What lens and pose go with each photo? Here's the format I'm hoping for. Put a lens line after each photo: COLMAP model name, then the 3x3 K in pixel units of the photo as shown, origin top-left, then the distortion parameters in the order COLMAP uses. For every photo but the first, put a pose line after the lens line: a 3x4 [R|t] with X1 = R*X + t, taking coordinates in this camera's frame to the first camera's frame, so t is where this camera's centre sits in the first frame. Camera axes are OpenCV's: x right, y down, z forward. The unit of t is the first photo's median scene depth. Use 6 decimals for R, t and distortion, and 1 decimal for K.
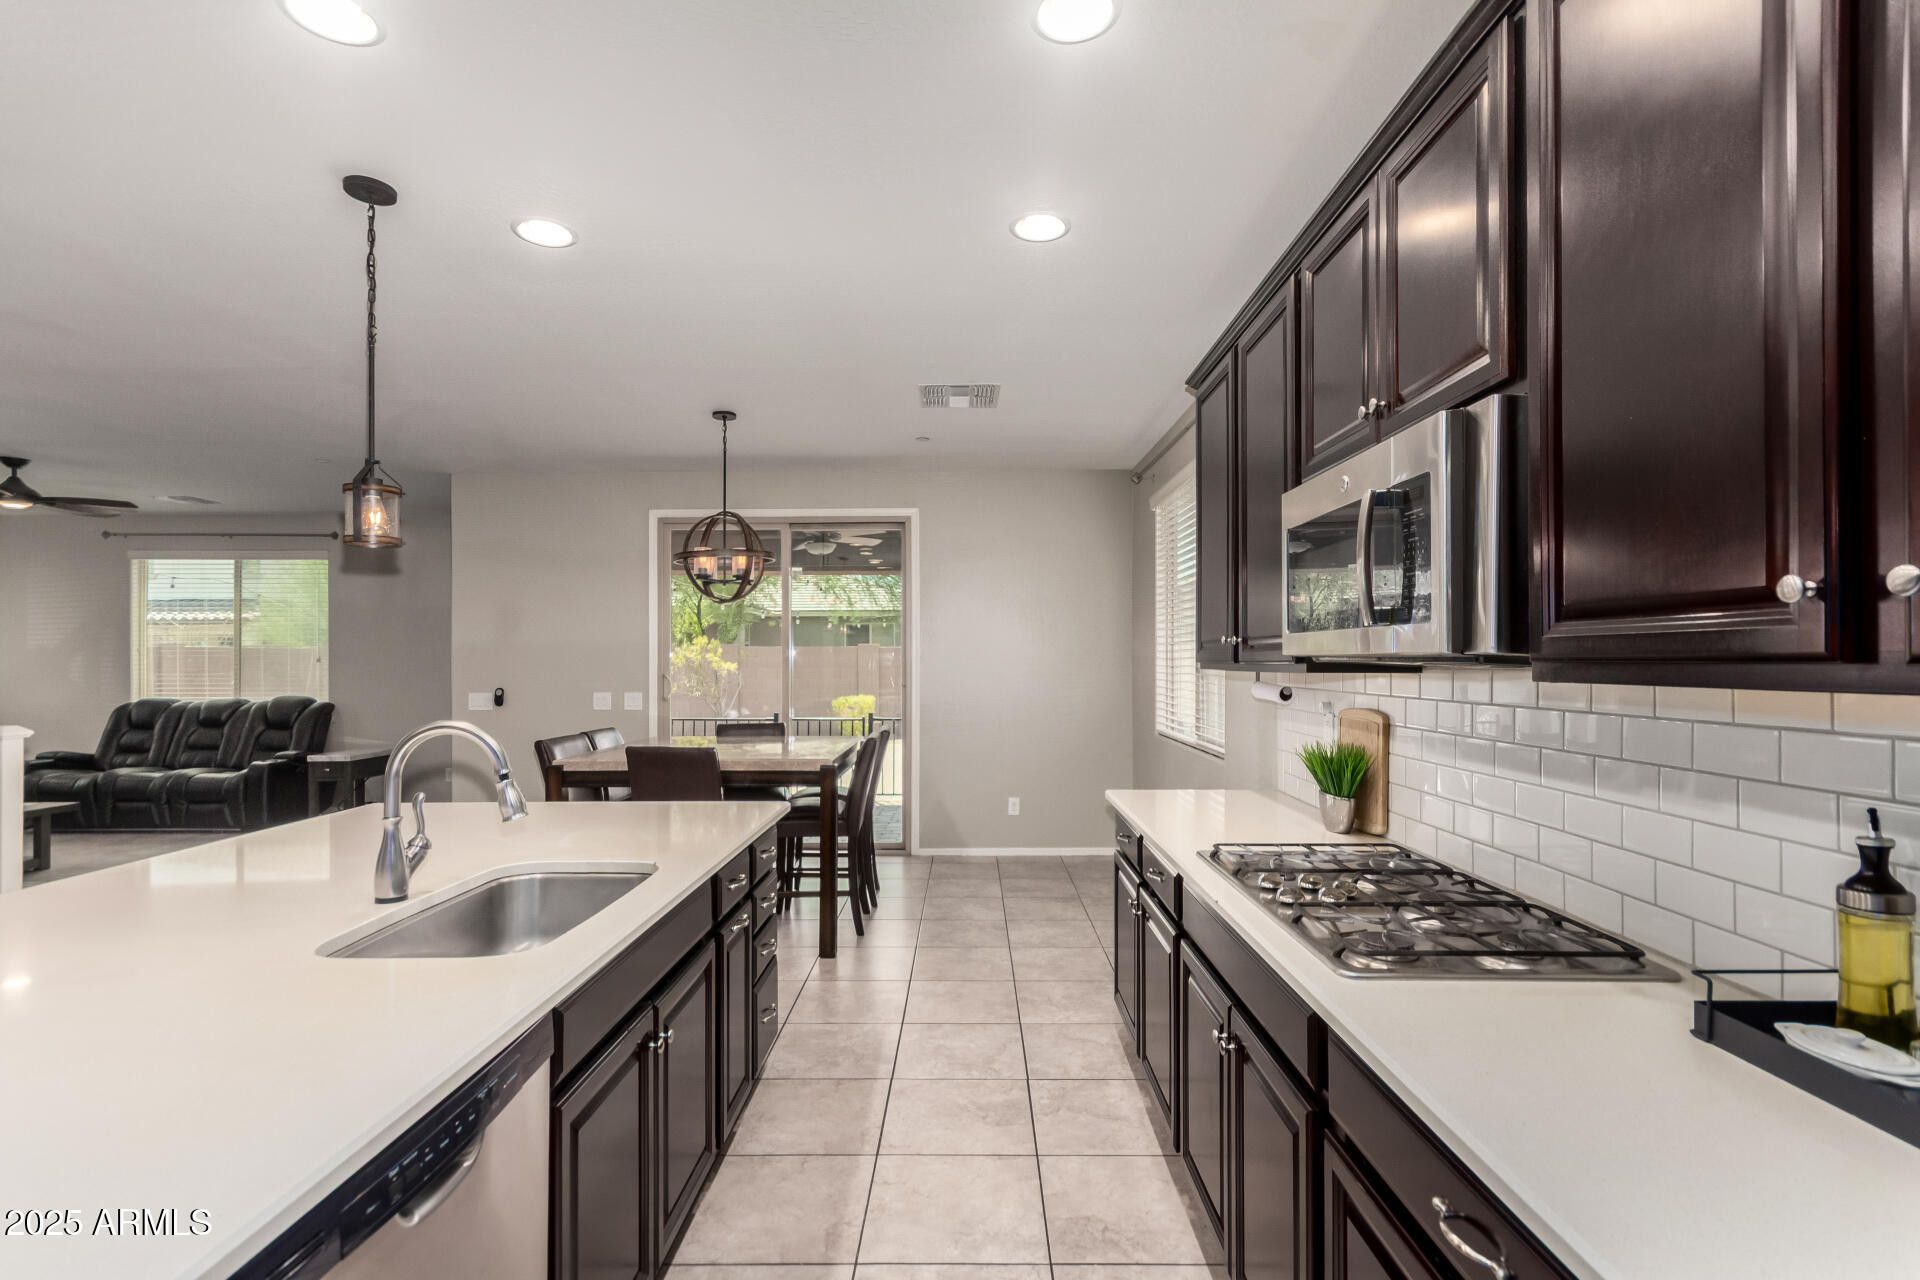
lens RADIAL K [[895.3, 0, 959.6], [0, 895.3, 662.5], [0, 0, 1]] dist [0.010807, -0.000514]
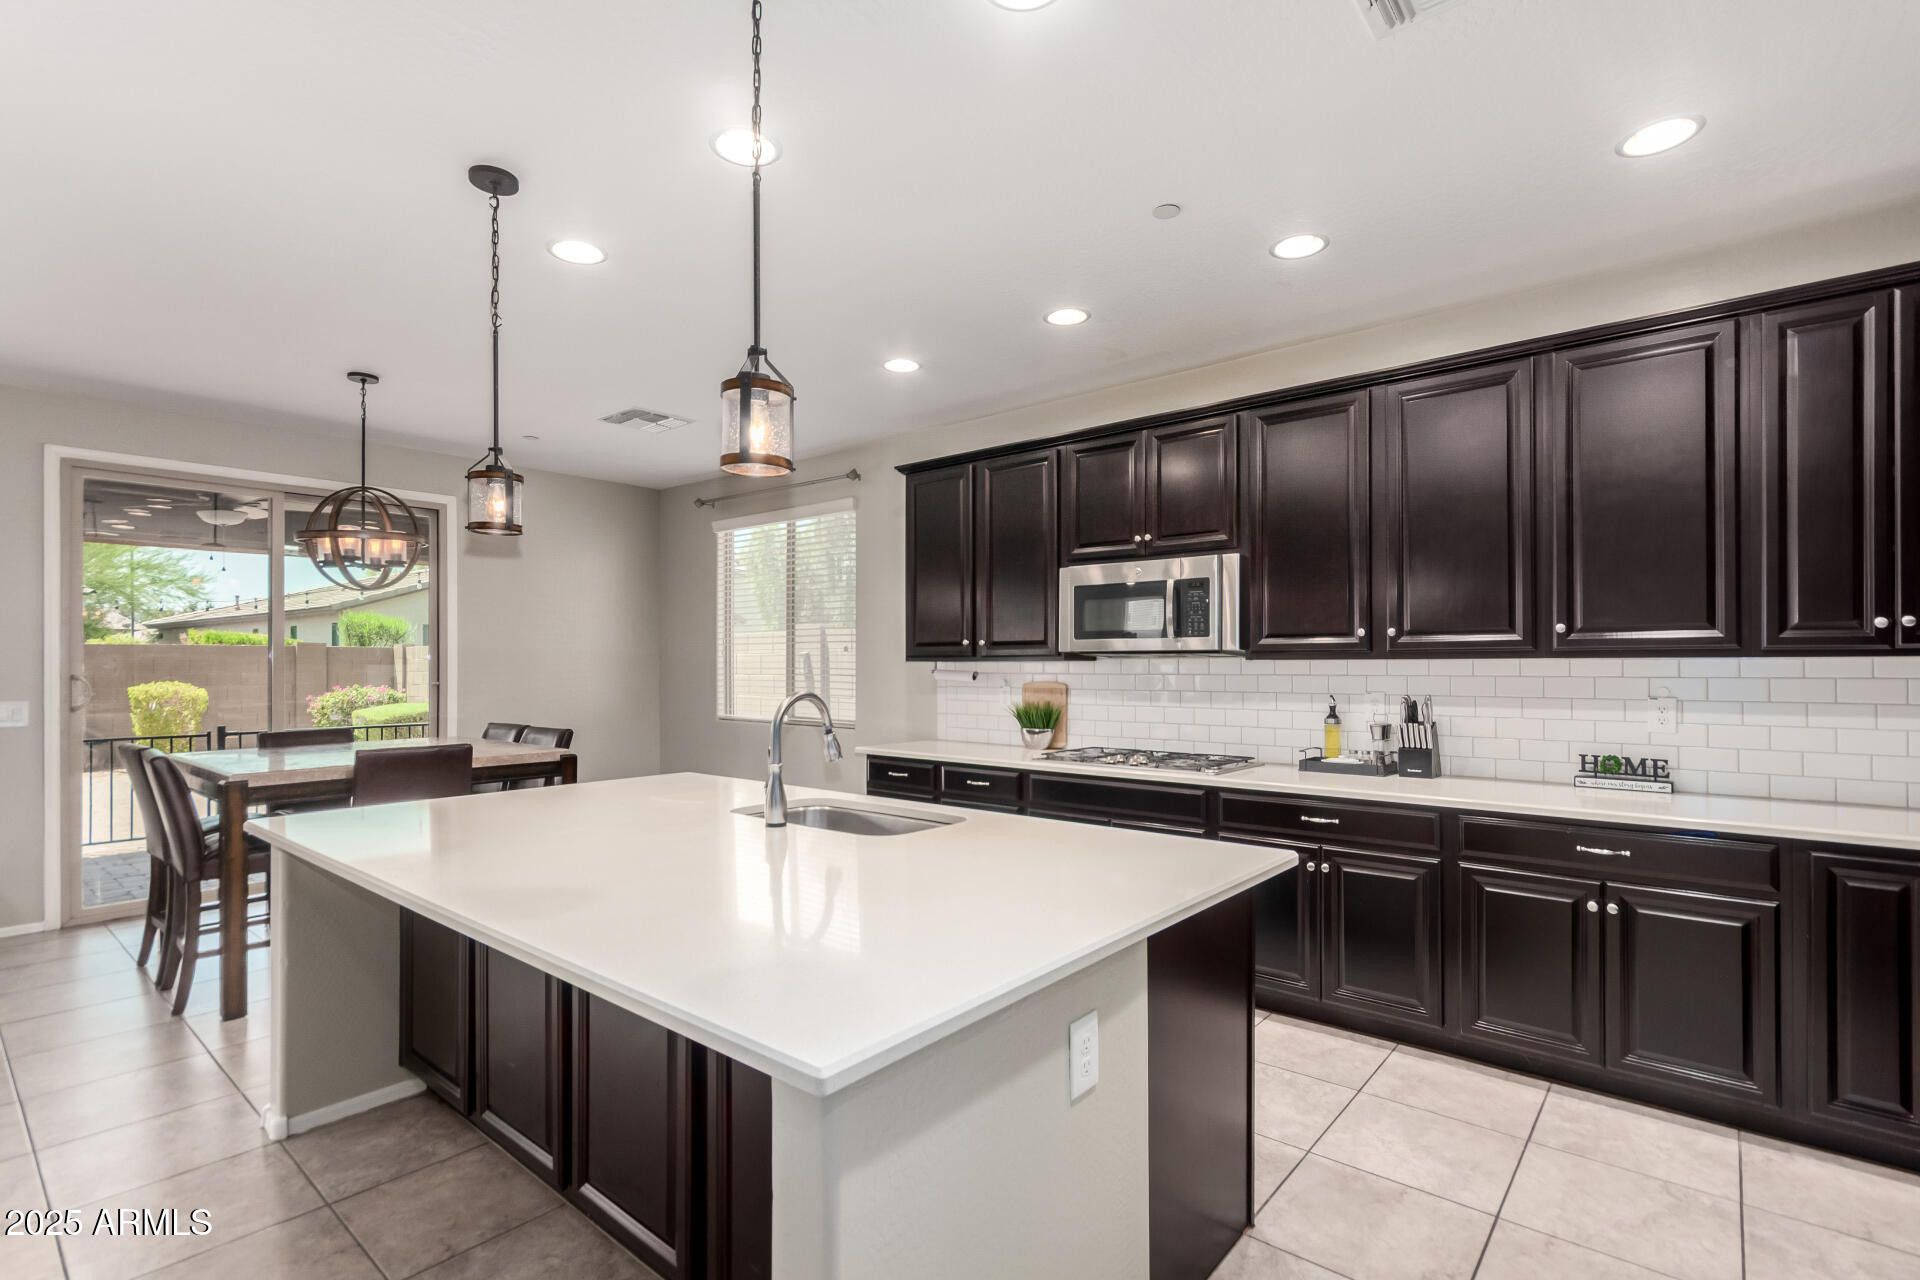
lens RADIAL K [[895.3, 0, 959.6], [0, 895.3, 662.5], [0, 0, 1]] dist [0.010807, -0.000514]
pose [[0.636890, 0.002611, 0.770950, -0.915468], [0.001890, 0.999986, -0.004948, 0.018260], [-0.770952, 0.004608, 0.636877, -0.033157]]
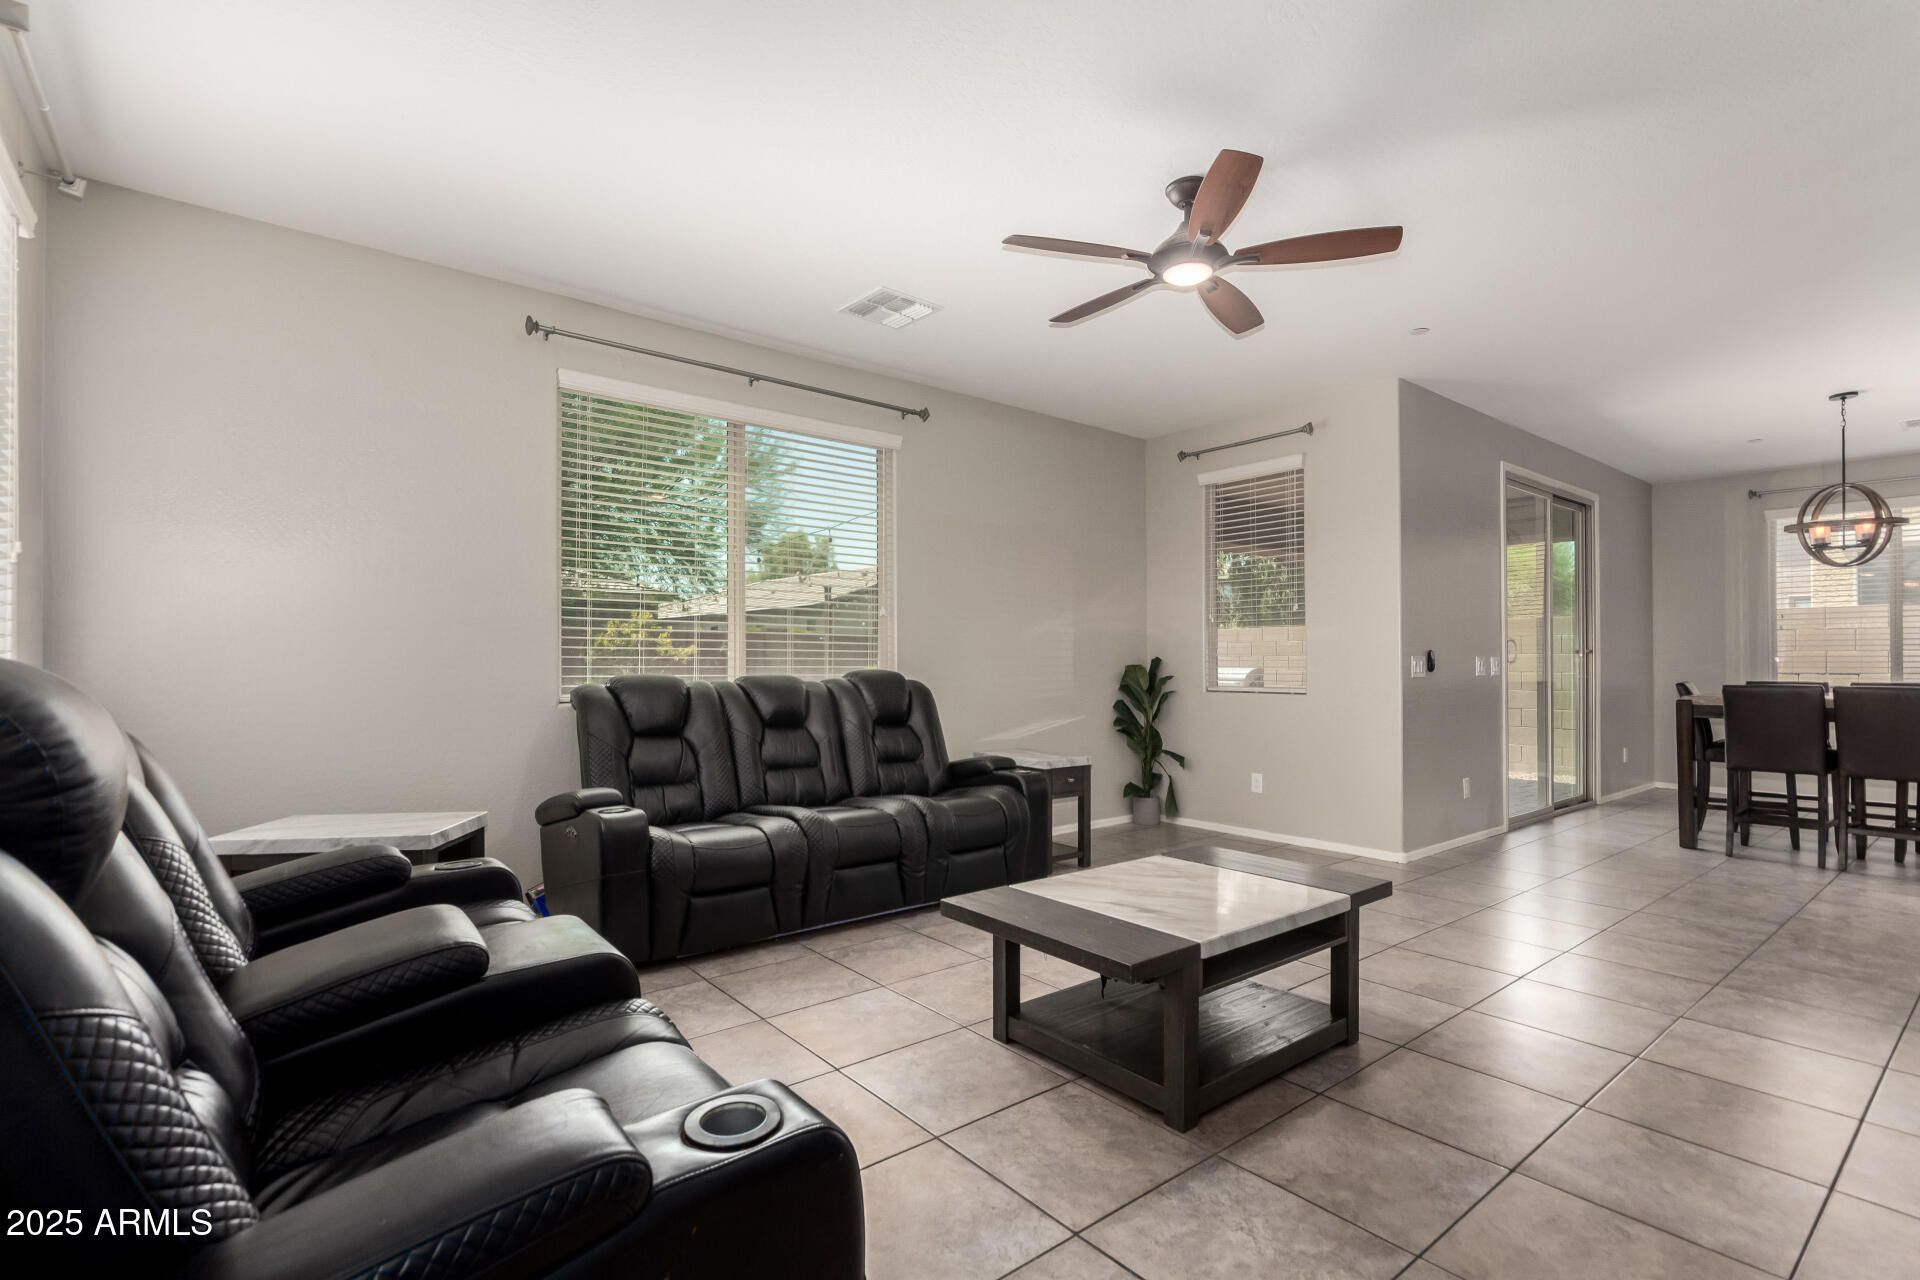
lens RADIAL K [[886.0, 0, 963.4], [0, 886.0, 655.9], [0, 0, 1]] dist [-0.001906, -0.000424]
pose [[0.768958, 0.005924, 0.639271, -2.861505], [0.001204, 0.999942, -0.010714, 0.088415], [-0.639298, 0.009008, 0.768907, 1.373009]]
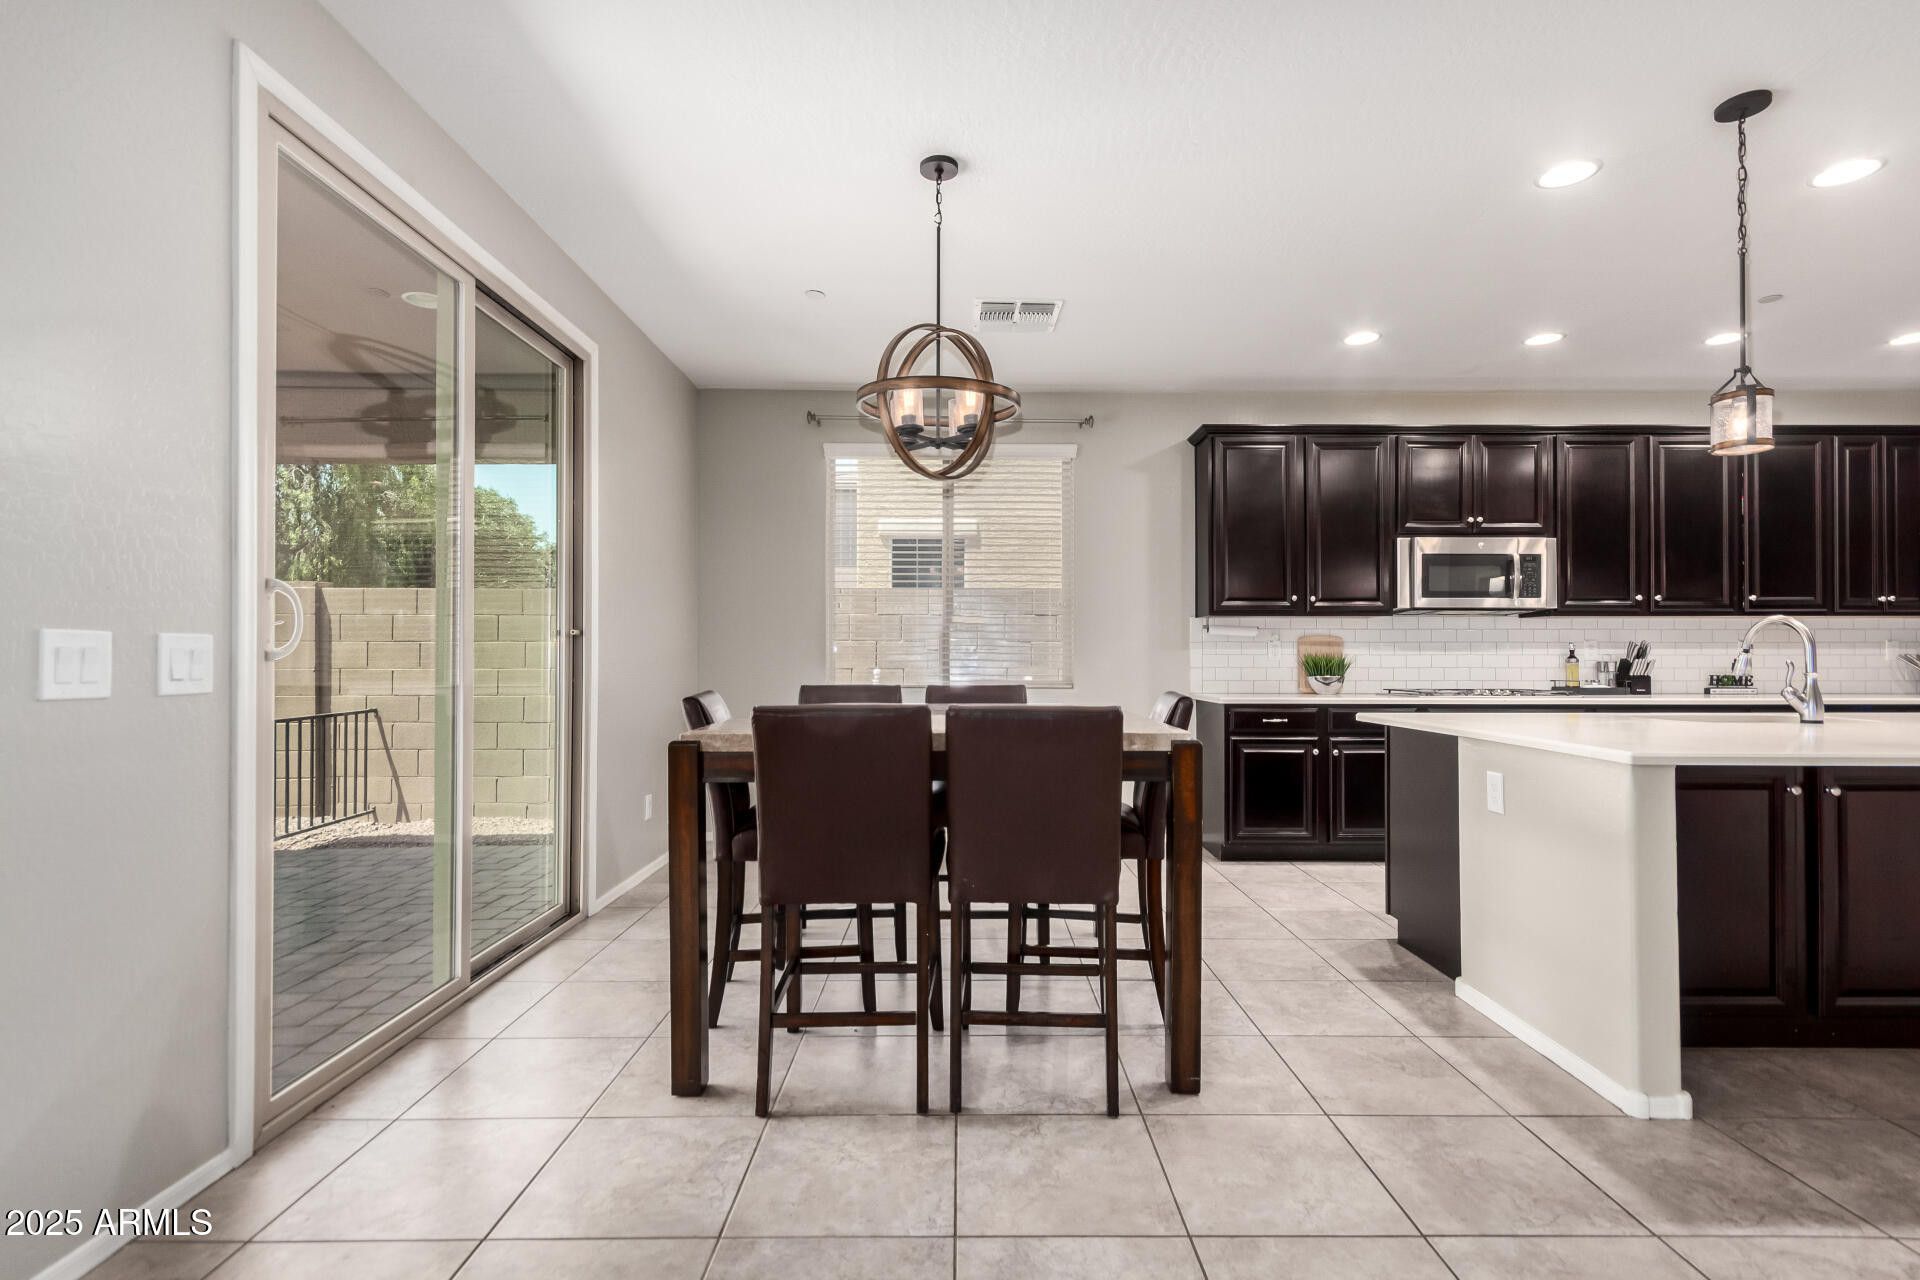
lens RADIAL K [[886.0, 0, 963.4], [0, 886.0, 655.9], [0, 0, 1]] dist [-0.001906, -0.000424]
pose [[-0.017469, 0.002570, 0.999844, -1.369688], [0.000704, 0.999996, -0.002558, 0.088048], [-0.999847, 0.000659, -0.017471, 1.590771]]
